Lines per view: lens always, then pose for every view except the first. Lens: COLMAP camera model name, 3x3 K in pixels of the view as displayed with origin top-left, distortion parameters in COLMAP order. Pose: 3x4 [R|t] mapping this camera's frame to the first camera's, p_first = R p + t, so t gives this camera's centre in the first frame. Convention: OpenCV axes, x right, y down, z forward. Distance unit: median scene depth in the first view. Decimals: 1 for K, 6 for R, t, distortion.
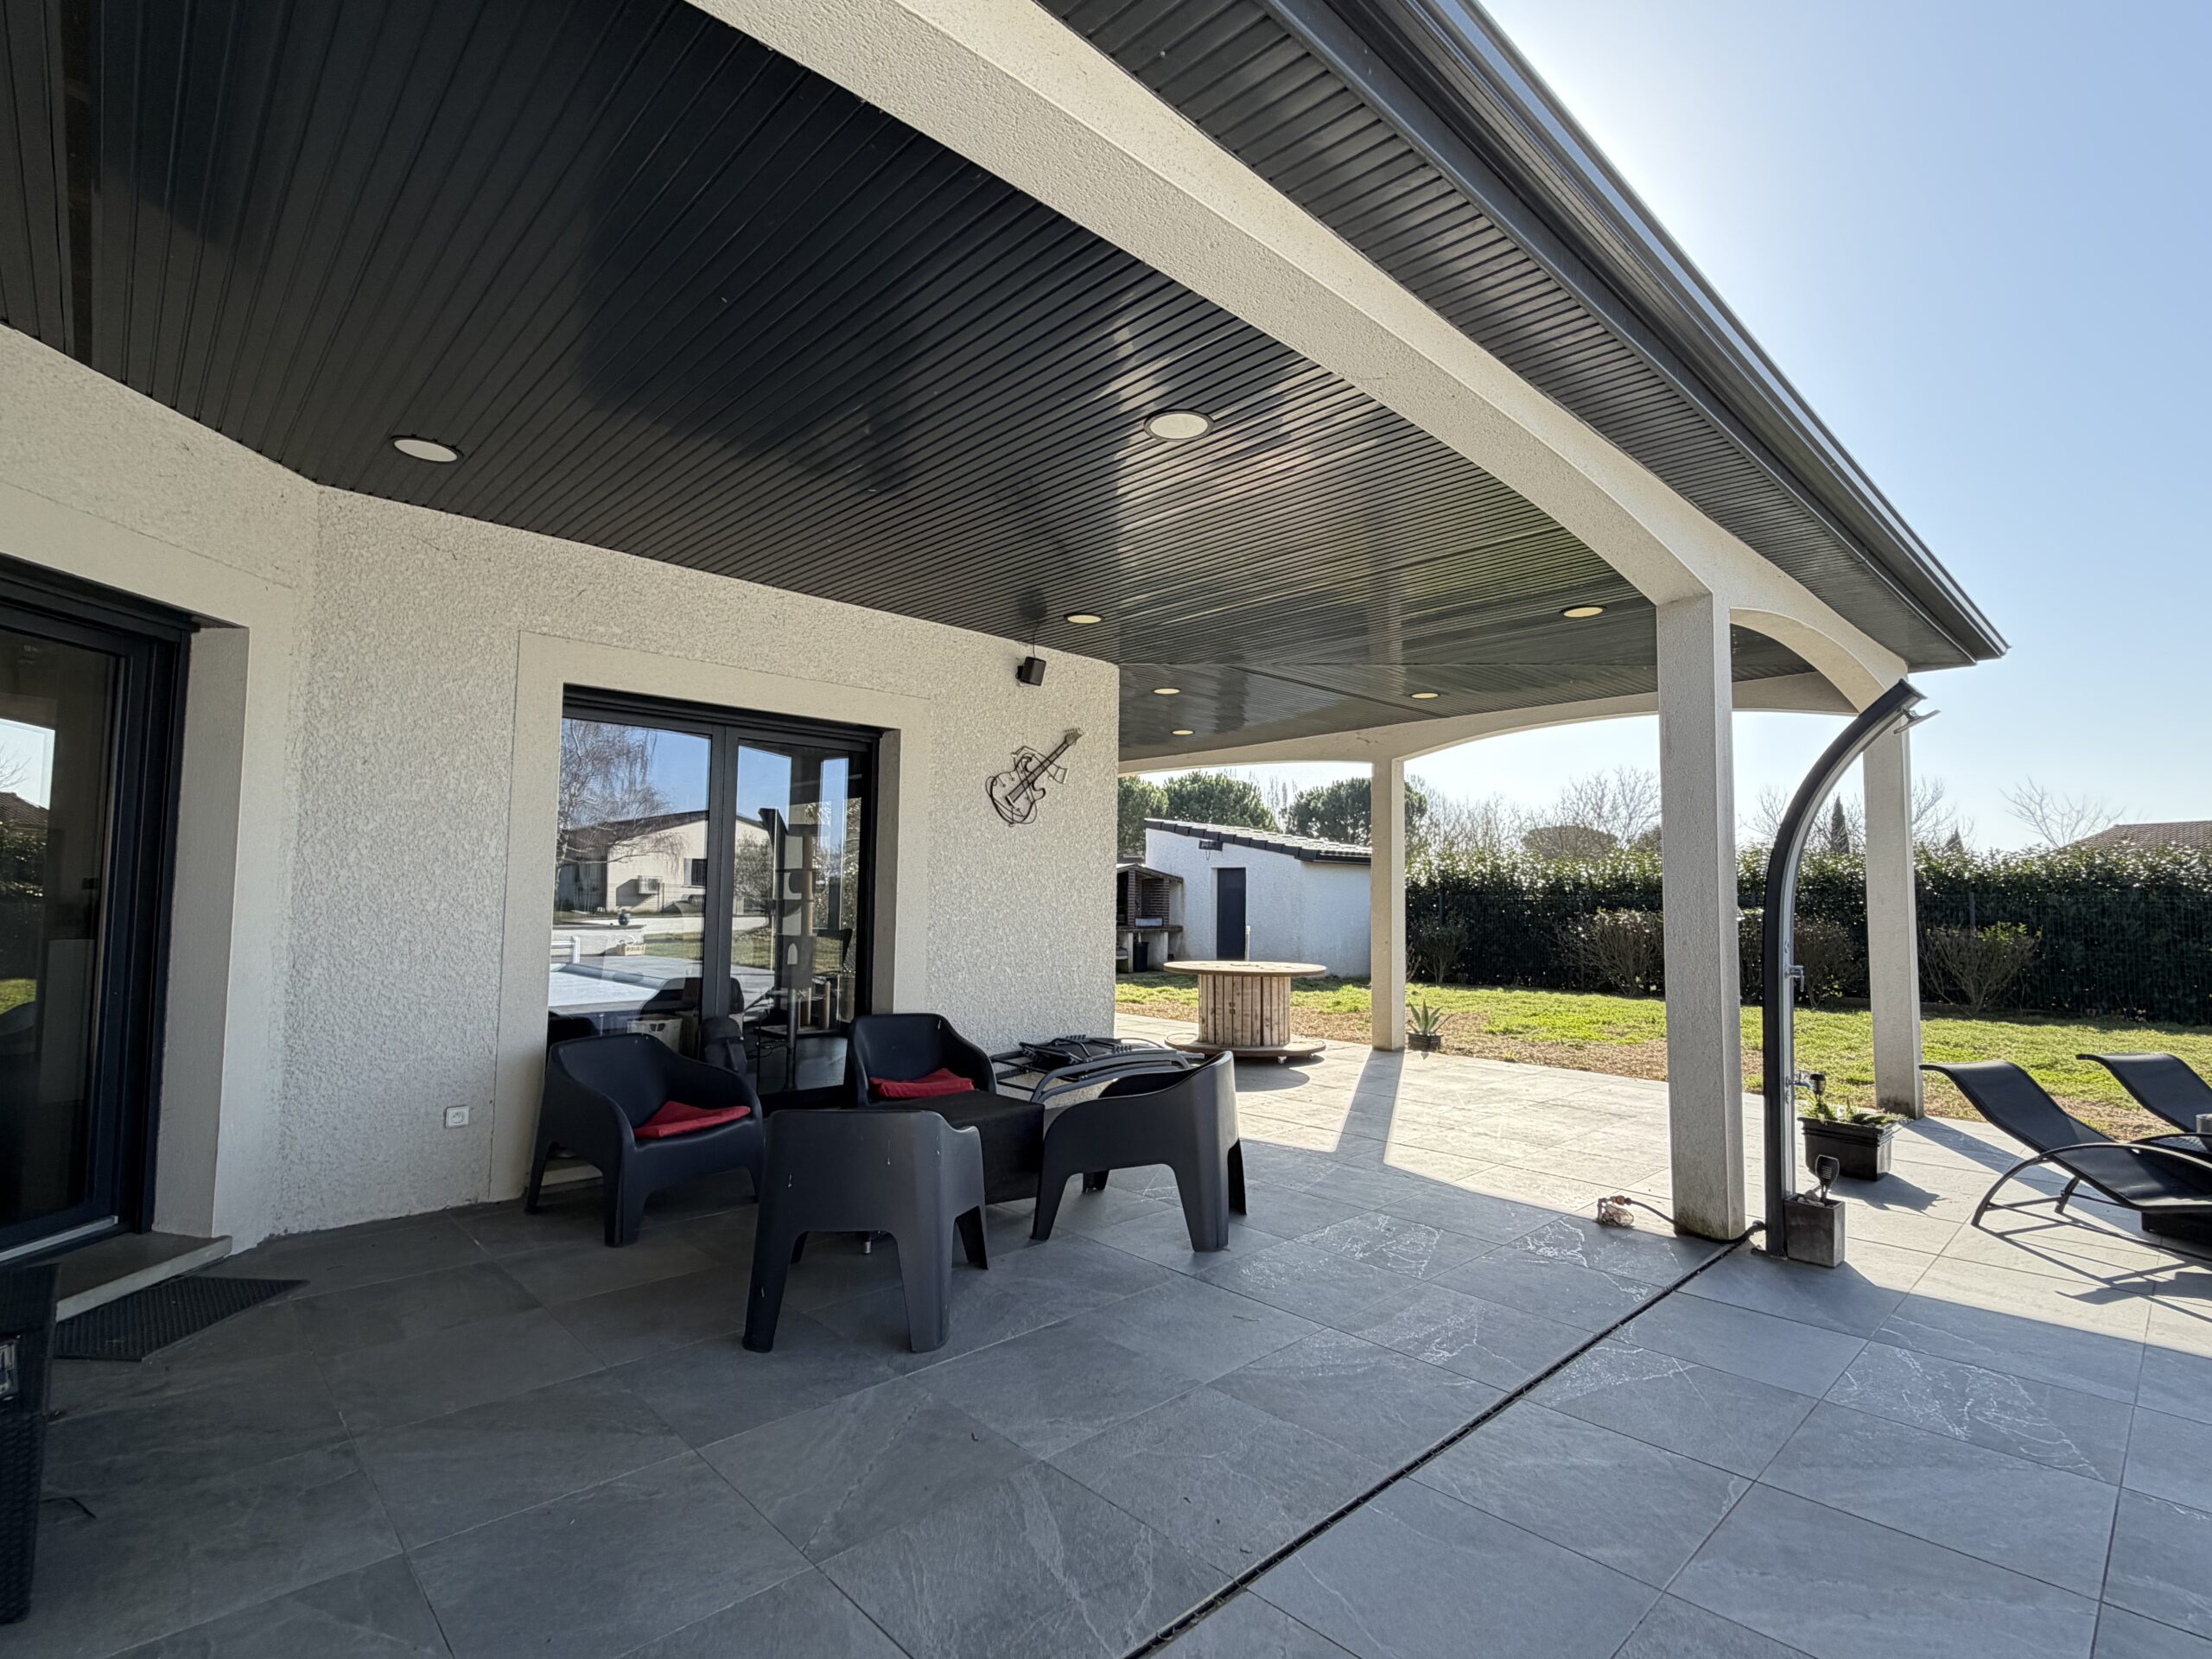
lens RADIAL K [[1065.6, 0, 1108.7], [0, 1065.6, 828.4], [0, 0, 1]] dist [-0.000517, -0.000237]
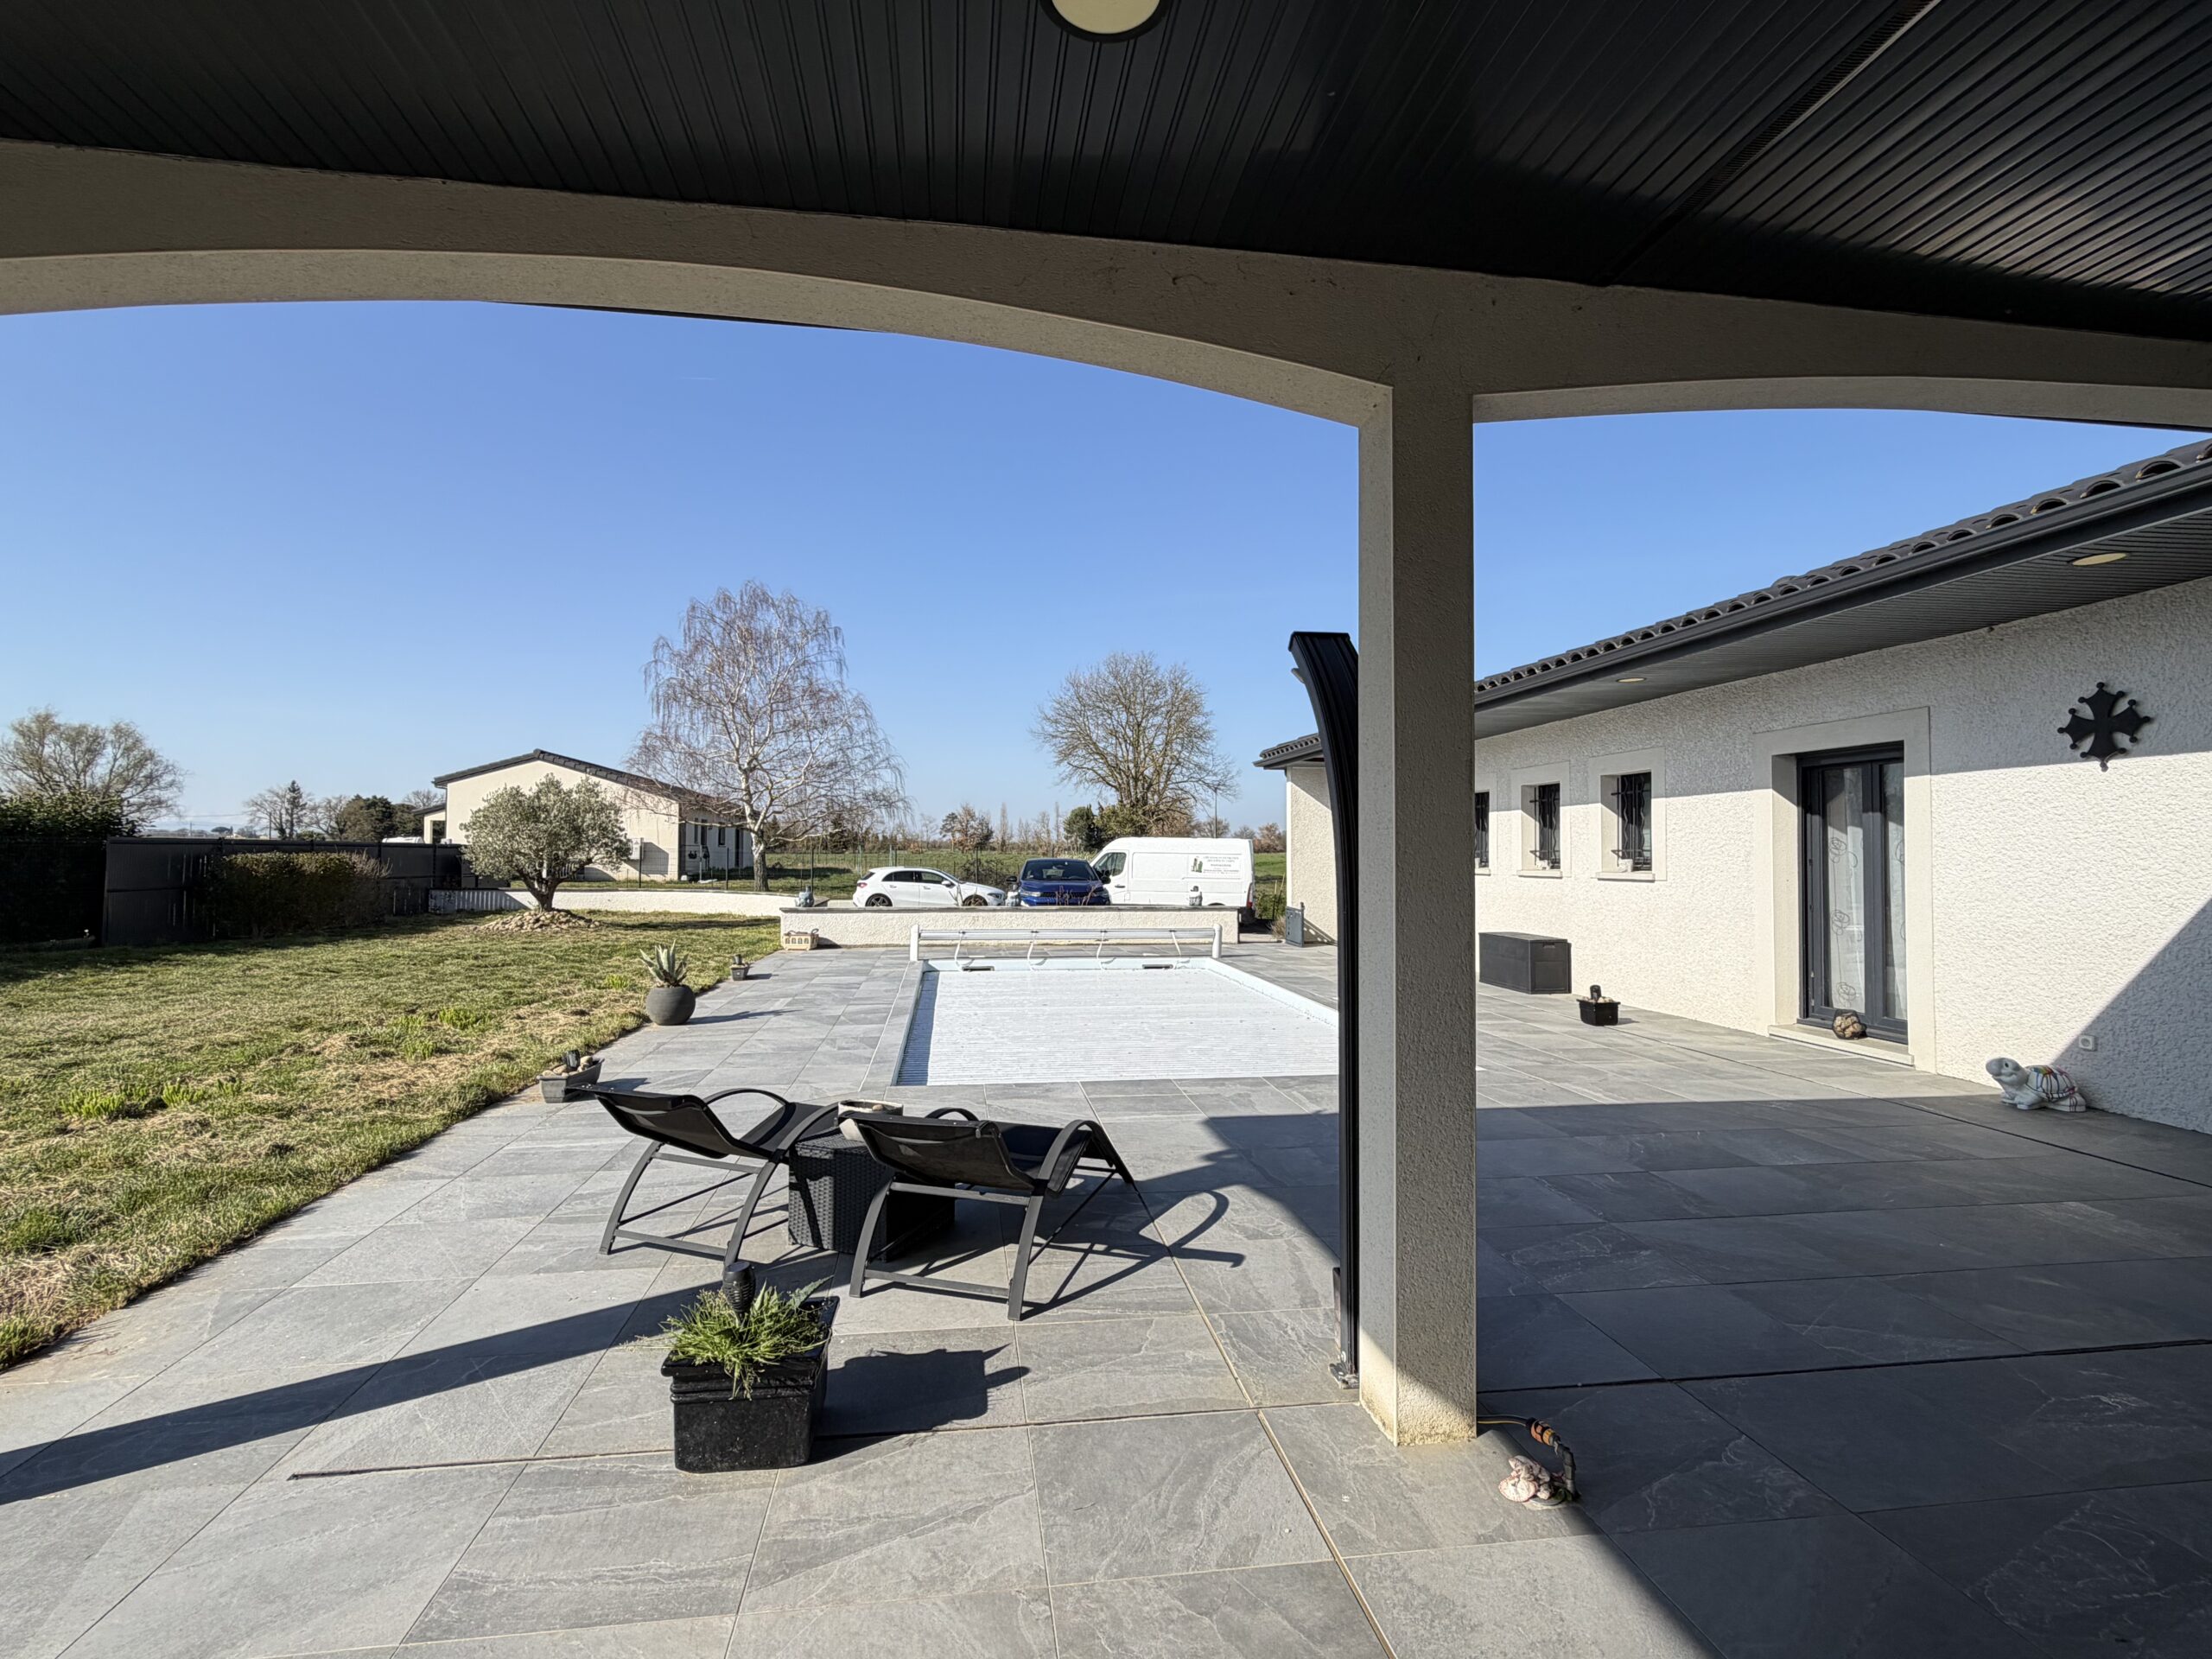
lens RADIAL K [[1065.6, 0, 1107.1], [0, 1065.6, 837.7], [0, 0, 1]] dist [-0.000517, -0.000237]
pose [[-0.811492, -0.007355, 0.584317, 0.412349], [-0.050361, 0.997081, -0.057390, 0.098637], [-0.582190, -0.075998, -0.809493, 1.938039]]
